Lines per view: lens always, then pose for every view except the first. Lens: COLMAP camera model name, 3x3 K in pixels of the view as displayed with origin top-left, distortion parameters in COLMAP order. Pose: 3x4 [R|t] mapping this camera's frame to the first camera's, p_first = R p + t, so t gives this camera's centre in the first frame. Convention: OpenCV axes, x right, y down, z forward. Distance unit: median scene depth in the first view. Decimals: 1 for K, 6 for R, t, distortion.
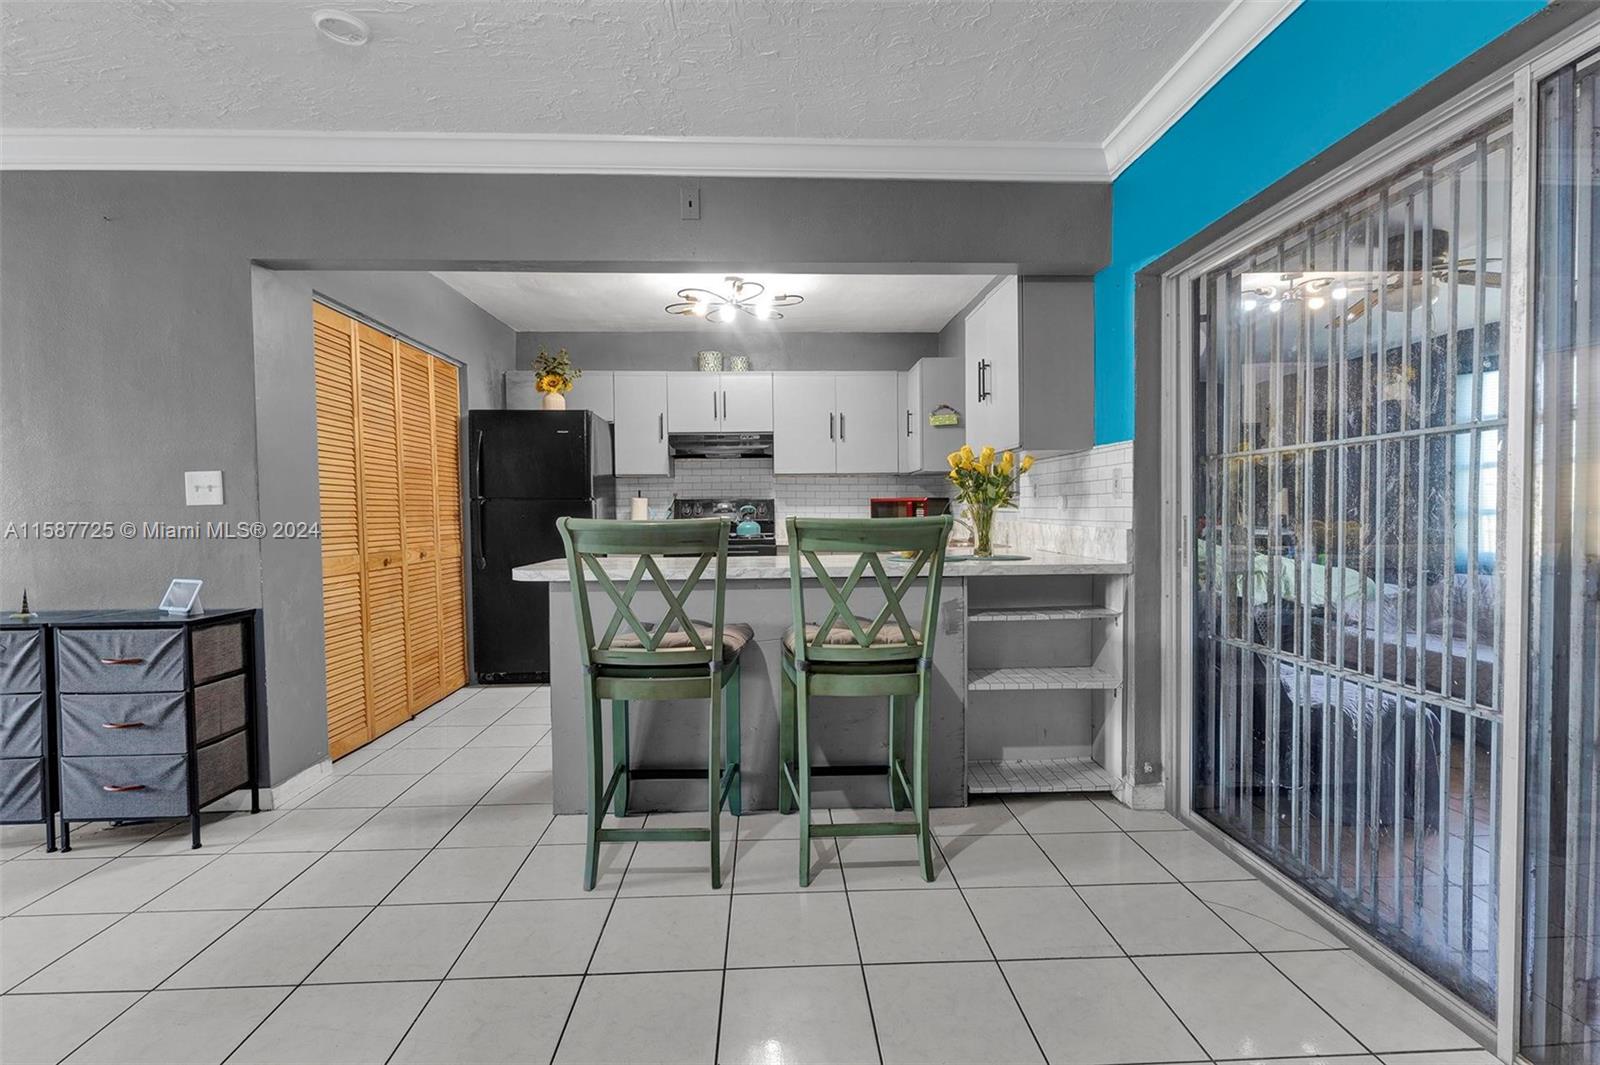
lens RADIAL K [[734.2, 0, 800.9], [0, 734.2, 529.1], [0, 0, 1]] dist [-0.000360, -0.000224]
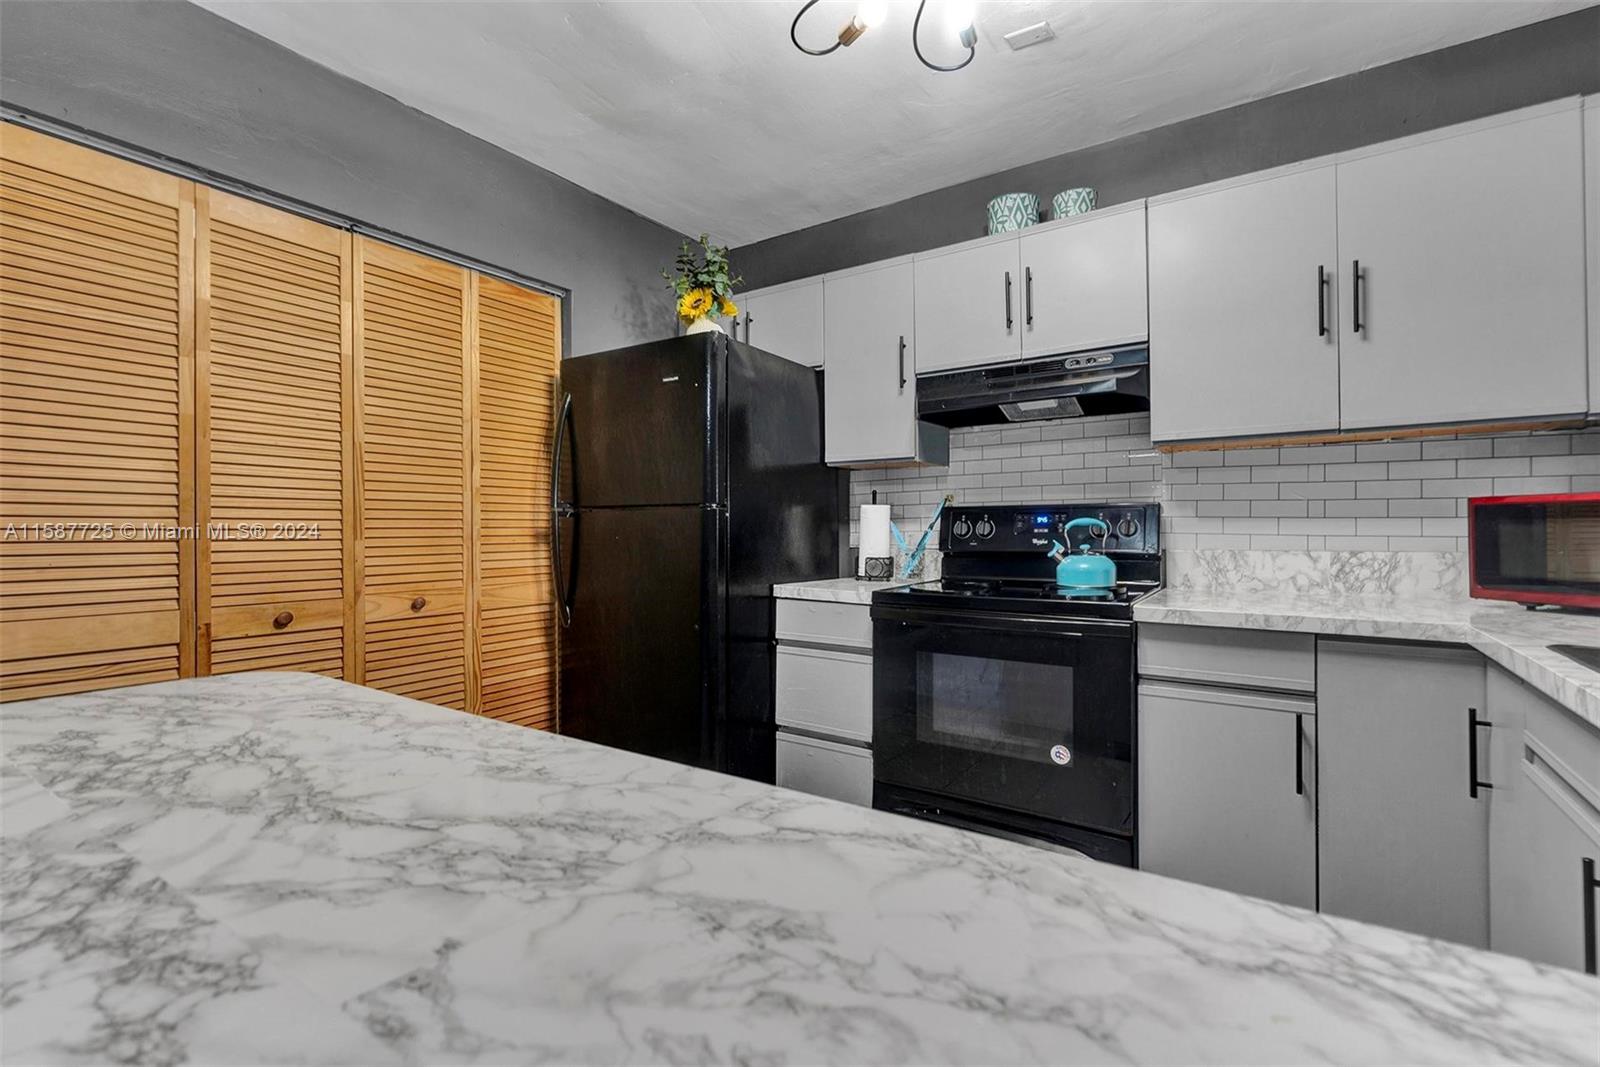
lens RADIAL K [[734.2, 0, 783.8], [0, 734.2, 527.9], [0, 0, 1]] dist [-0.000360, -0.000224]
pose [[0.793127, -0.000577, -0.609056, 0.051124], [-0.017171, 0.999581, -0.023307, -0.012922], [0.608814, 0.028943, 0.792785, 0.542460]]
